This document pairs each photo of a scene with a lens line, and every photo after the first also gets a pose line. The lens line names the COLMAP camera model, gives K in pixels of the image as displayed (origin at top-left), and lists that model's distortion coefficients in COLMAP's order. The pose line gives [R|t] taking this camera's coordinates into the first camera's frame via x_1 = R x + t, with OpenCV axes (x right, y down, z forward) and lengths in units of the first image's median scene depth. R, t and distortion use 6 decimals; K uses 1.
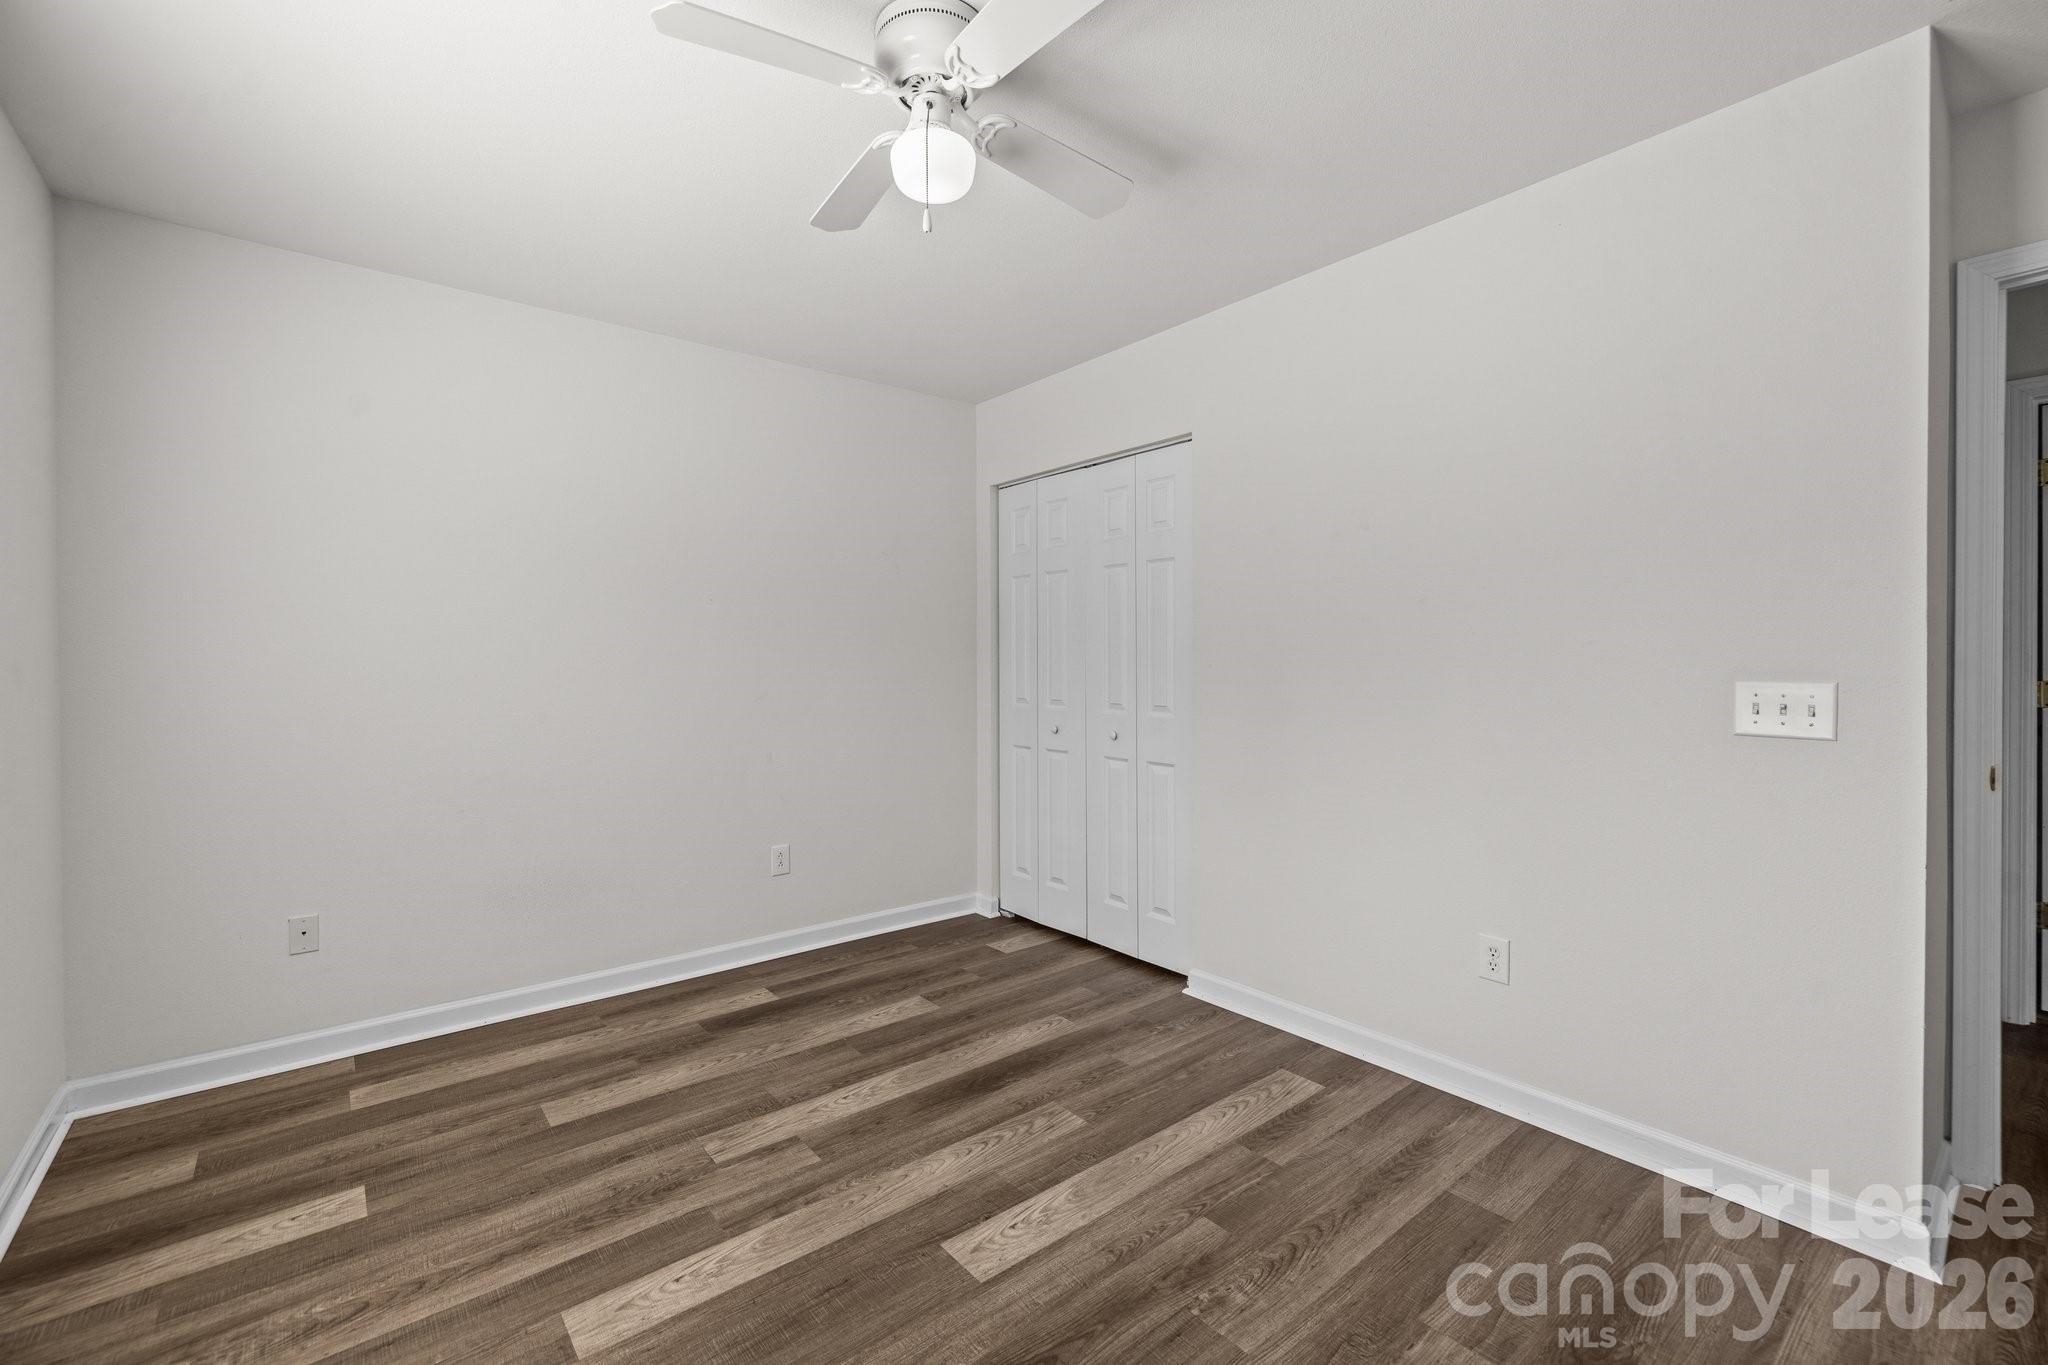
lens RADIAL K [[880.2, 0, 1012.0], [0, 880.2, 675.9], [0, 0, 1]] dist [-0.009014, 0.000127]
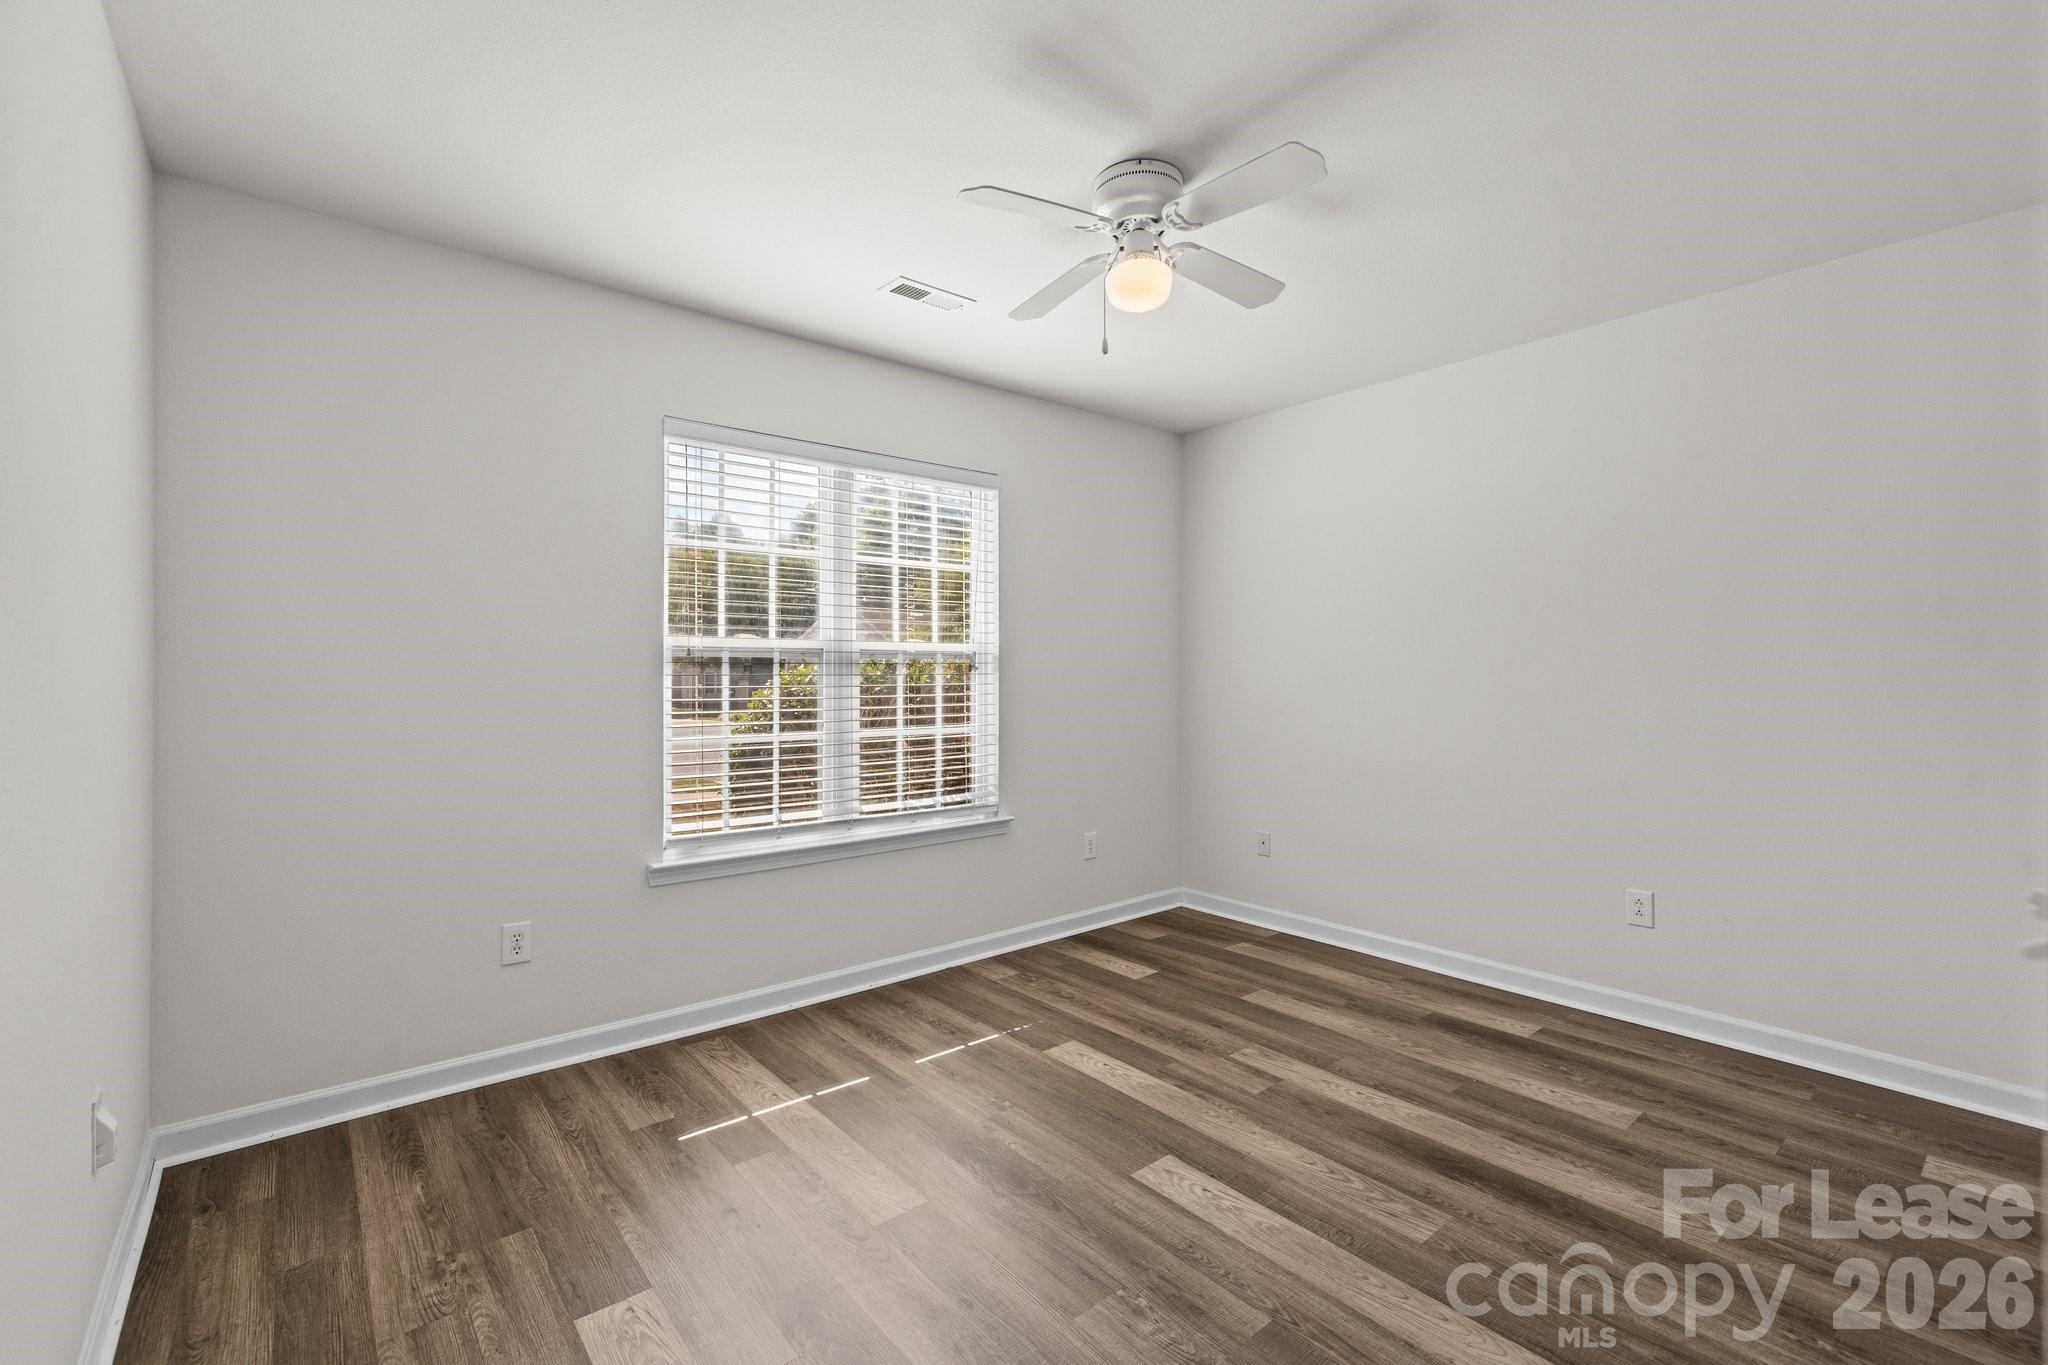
lens RADIAL K [[880.2, 0, 1010.3], [0, 880.2, 675.8], [0, 0, 1]] dist [-0.009014, 0.000127]
pose [[-0.008012, 0.008833, -0.999929, 0.878314], [-0.012635, 0.999880, 0.008934, -0.024459], [0.999888, 0.012706, -0.007900, 0.595876]]
